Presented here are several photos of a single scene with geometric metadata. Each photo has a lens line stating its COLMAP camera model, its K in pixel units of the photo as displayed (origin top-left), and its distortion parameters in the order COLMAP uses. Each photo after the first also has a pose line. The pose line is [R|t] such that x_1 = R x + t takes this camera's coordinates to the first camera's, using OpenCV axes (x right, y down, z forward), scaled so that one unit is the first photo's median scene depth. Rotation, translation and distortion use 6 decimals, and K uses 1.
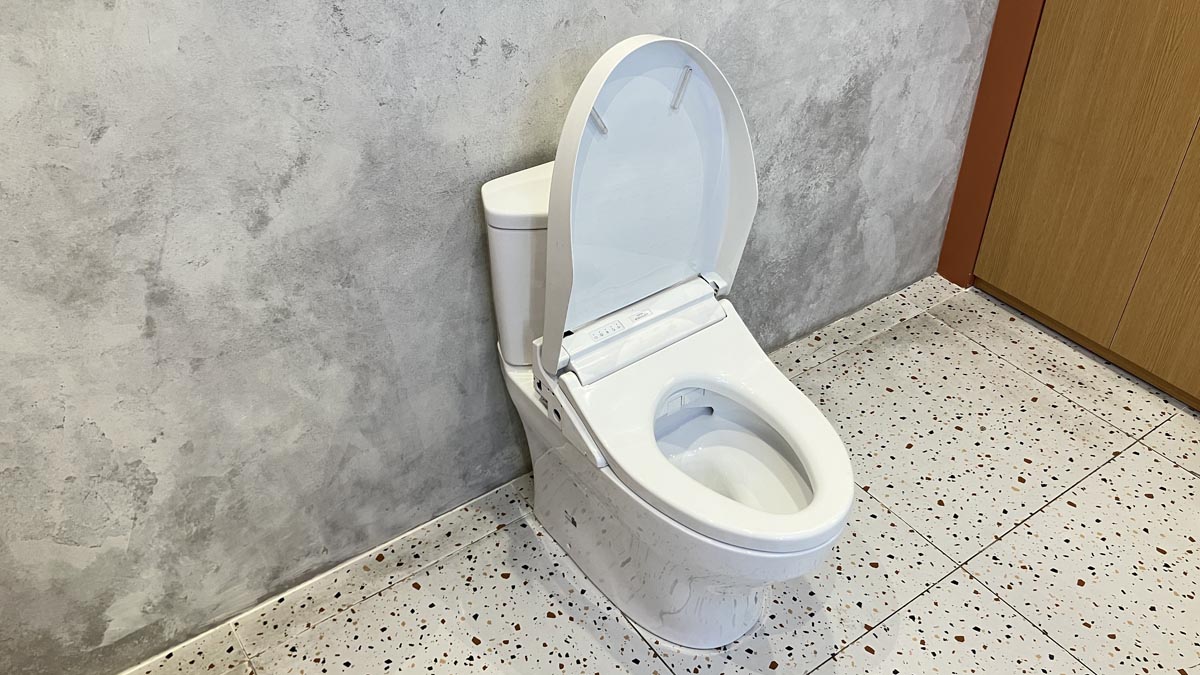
lens RADIAL K [[981.0, 0, 604.2], [0, 981.0, 334.9], [0, 0, 1]] dist [0.045241, -0.094223]
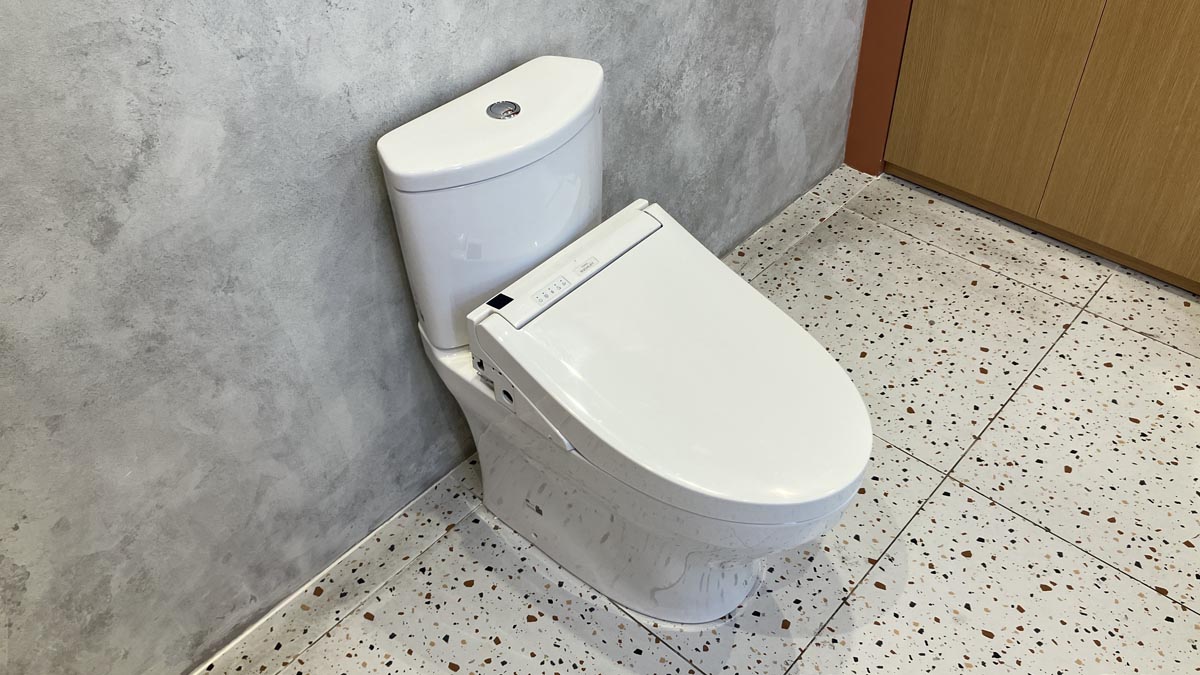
lens RADIAL K [[981.0, 0, 602.5], [0, 981.0, 331.4], [0, 0, 1]] dist [0.017955, -0.012134]
pose [[0.975724, -0.165945, 0.142917, -0.072182], [0.154182, 0.983948, 0.089857, -0.036024], [-0.155534, -0.065641, 0.985647, 0.134990]]
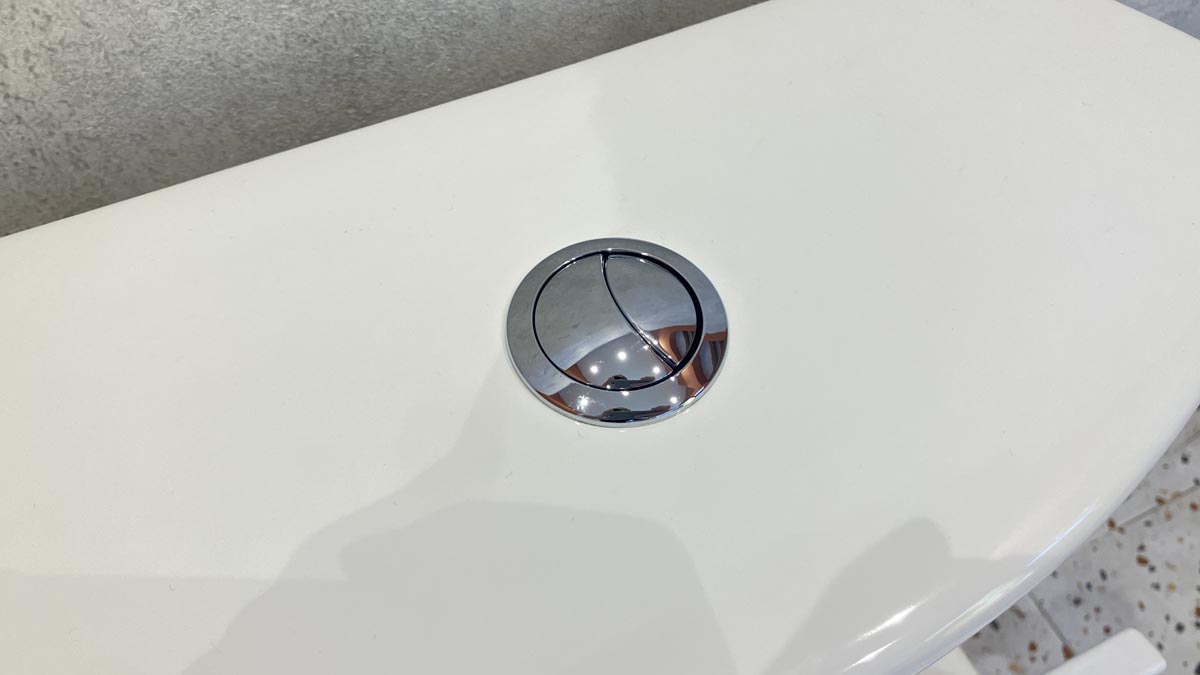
lens RADIAL K [[1002.6, 0, 600.0], [0, 1002.6, 337.5], [0, 0, 1]] dist [-0.001387, 0.000009]
pose [[0.986159, 0.150500, -0.069574, -0.007608], [-0.117096, 0.929257, 0.350386, -0.179800], [0.117385, -0.337390, 0.934018, 0.757024]]
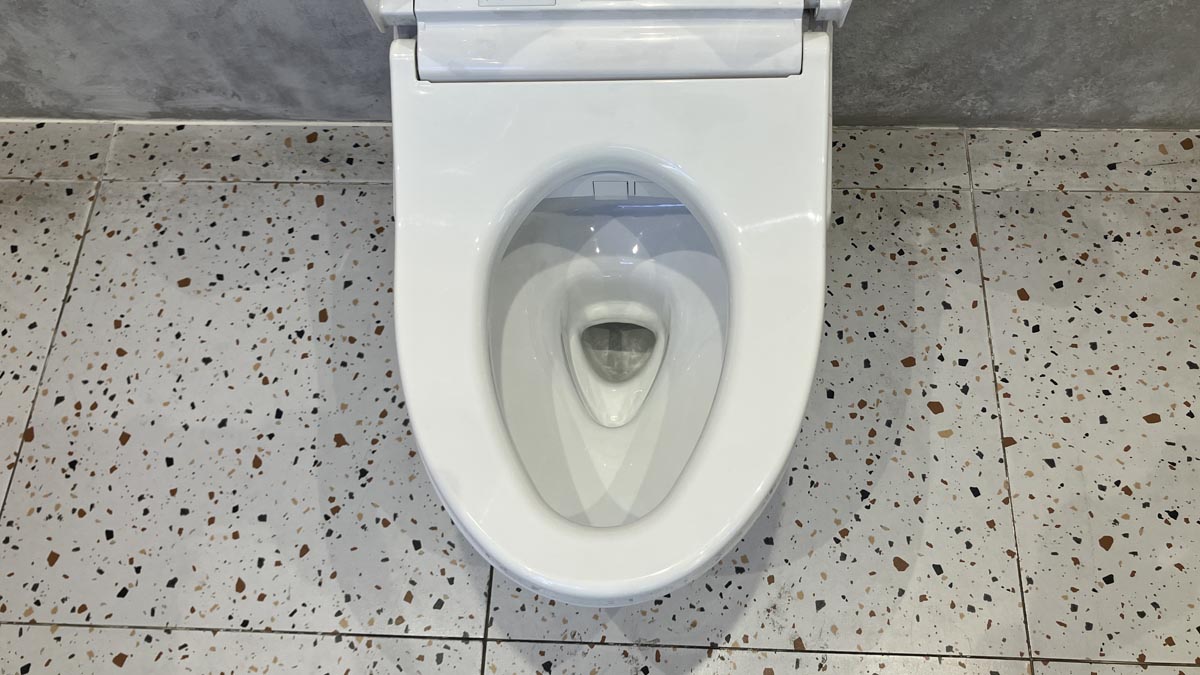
lens RADIAL K [[990.3, 0, 609.4], [0, 990.3, 337.5], [0, 0, 1]] dist [0.001866, 0.018161]
pose [[0.793080, 0.545935, -0.270146, 0.224827], [-0.343287, 0.766963, 0.542145, -0.131774], [0.503168, -0.337227, 0.795676, 0.493606]]
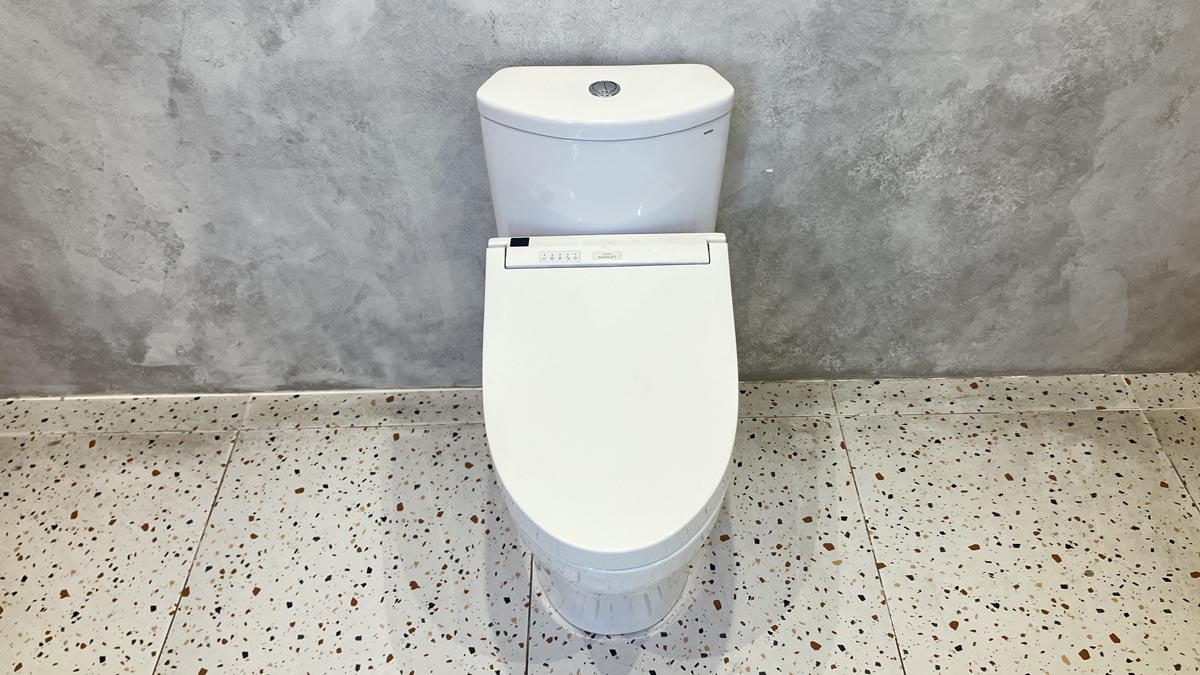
lens RADIAL K [[981.0, 0, 602.5], [0, 981.0, 331.4], [0, 0, 1]] dist [0.017955, -0.012134]
pose [[0.824679, 0.374975, -0.423437, 0.382314], [-0.334920, 0.927031, 0.168647, -0.094508], [0.455778, 0.002738, 0.890089, 0.176593]]
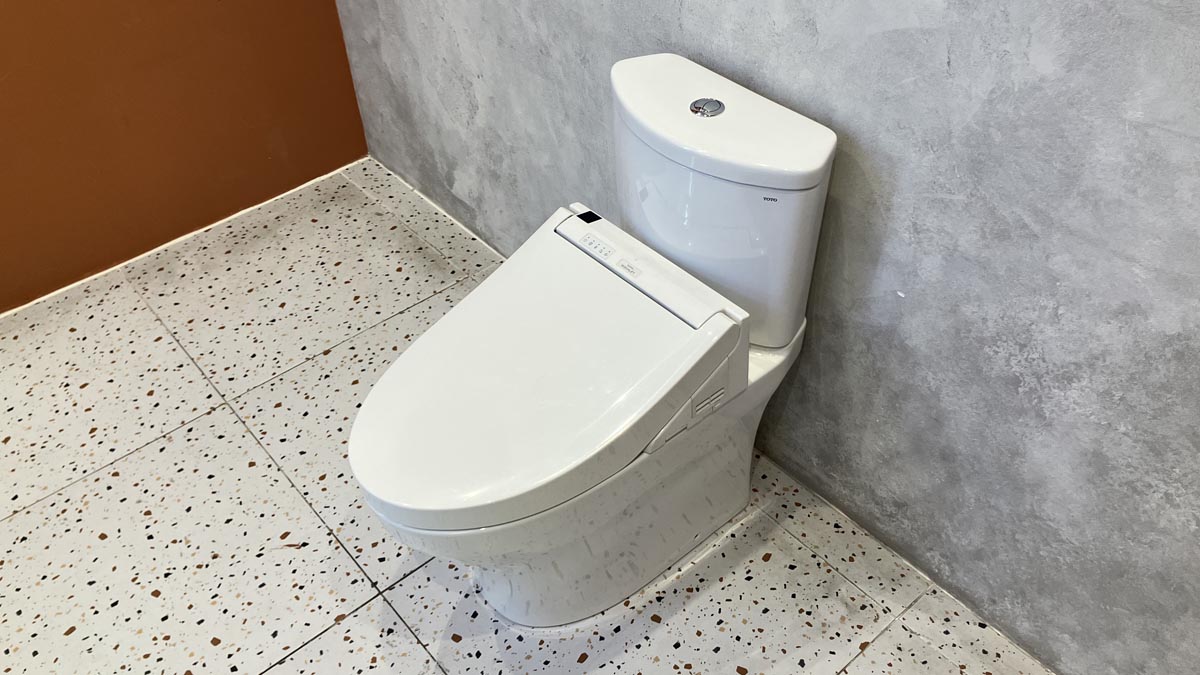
lens RADIAL K [[981.1, 0, 599.2], [0, 981.1, 340.8], [0, 0, 1]] dist [0.002897, 0.015048]
pose [[0.093773, 0.679397, -0.727754, 0.605383], [-0.578546, 0.632073, 0.515527, -0.353758], [0.810241, 0.372697, 0.452334, 0.542827]]
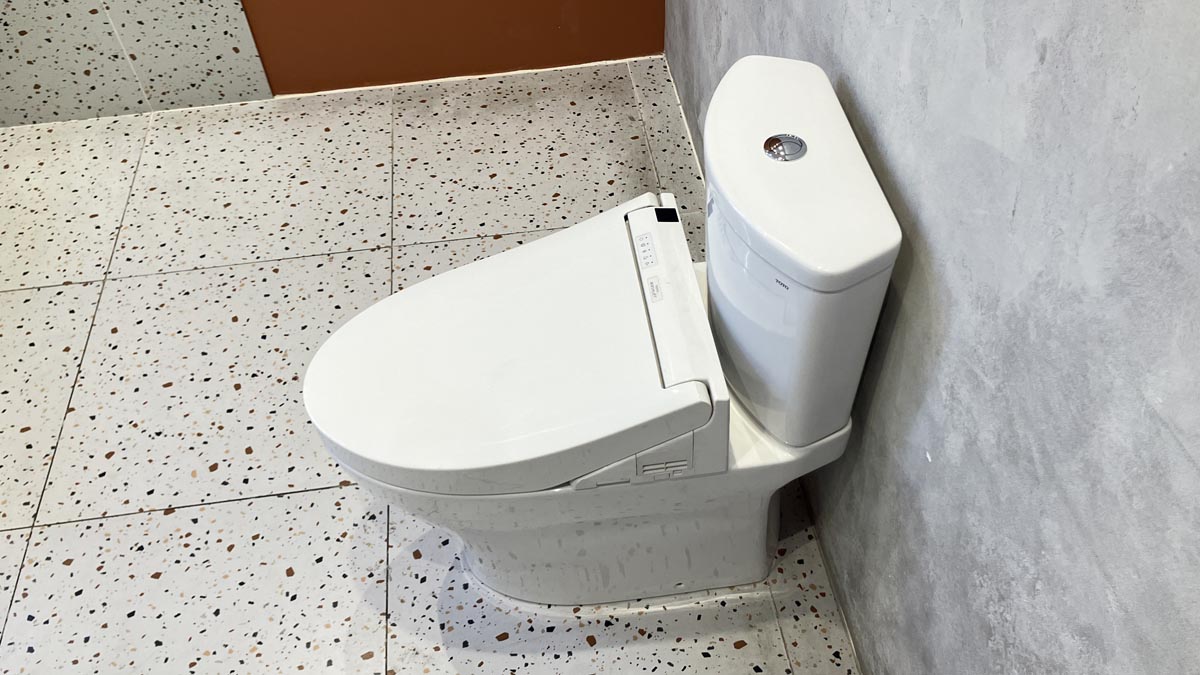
lens RADIAL K [[987.4, 0, 599.5], [0, 987.4, 344.3], [0, 0, 1]] dist [0.028454, -0.002023]
pose [[-0.464742, 0.680868, -0.566069, 0.444377], [-0.505851, 0.320543, 0.800853, -0.514669], [0.726725, 0.658537, 0.195448, 0.744716]]
